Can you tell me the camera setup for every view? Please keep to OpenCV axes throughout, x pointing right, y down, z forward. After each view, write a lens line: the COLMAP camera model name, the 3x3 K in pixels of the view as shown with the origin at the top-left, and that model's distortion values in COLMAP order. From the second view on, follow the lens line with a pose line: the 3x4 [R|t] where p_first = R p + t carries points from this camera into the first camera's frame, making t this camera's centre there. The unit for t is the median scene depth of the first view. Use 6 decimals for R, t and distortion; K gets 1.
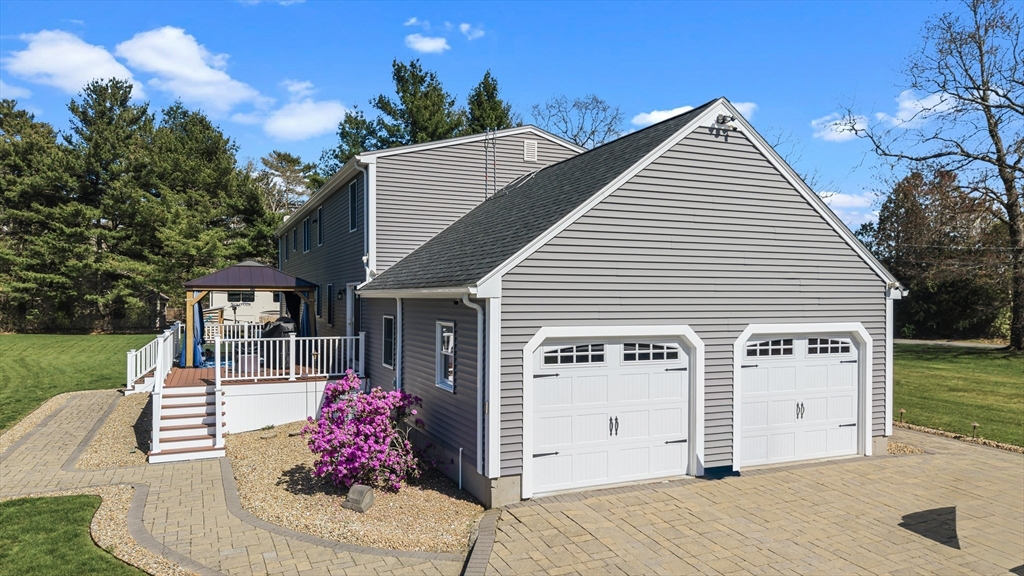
lens RADIAL K [[683.8, 0, 529.7], [0, 683.8, 304.7], [0, 0, 1]] dist [0.015980, -0.021244]
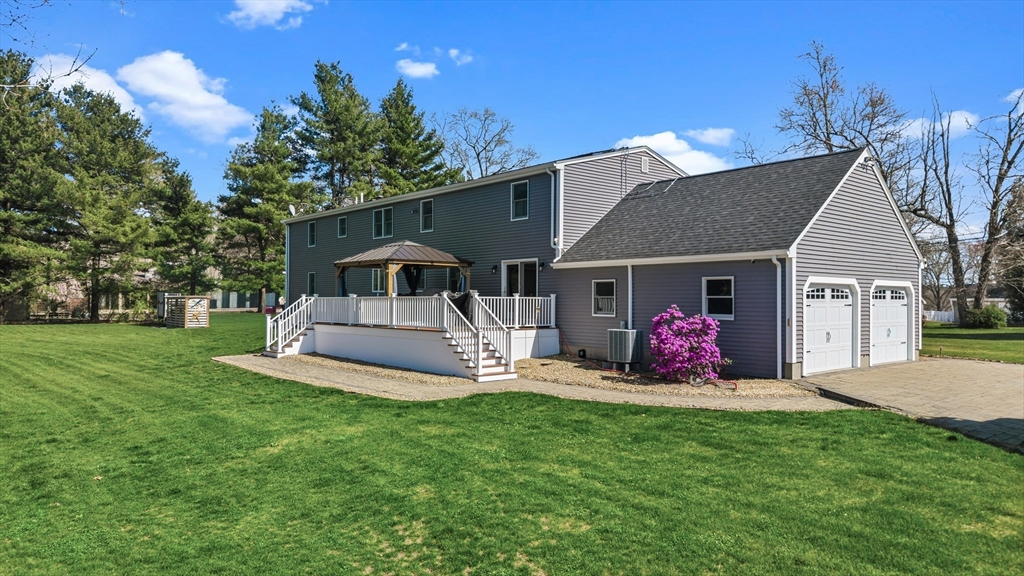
lens RADIAL K [[683.8, 0, 514.6], [0, 683.8, 292.8], [0, 0, 1]] dist [0.015980, -0.021244]
pose [[0.958999, 0.004572, 0.283374, -0.630014], [0.001543, 0.999771, -0.021351, 0.058654], [-0.283406, 0.020913, 0.958772, -0.237870]]
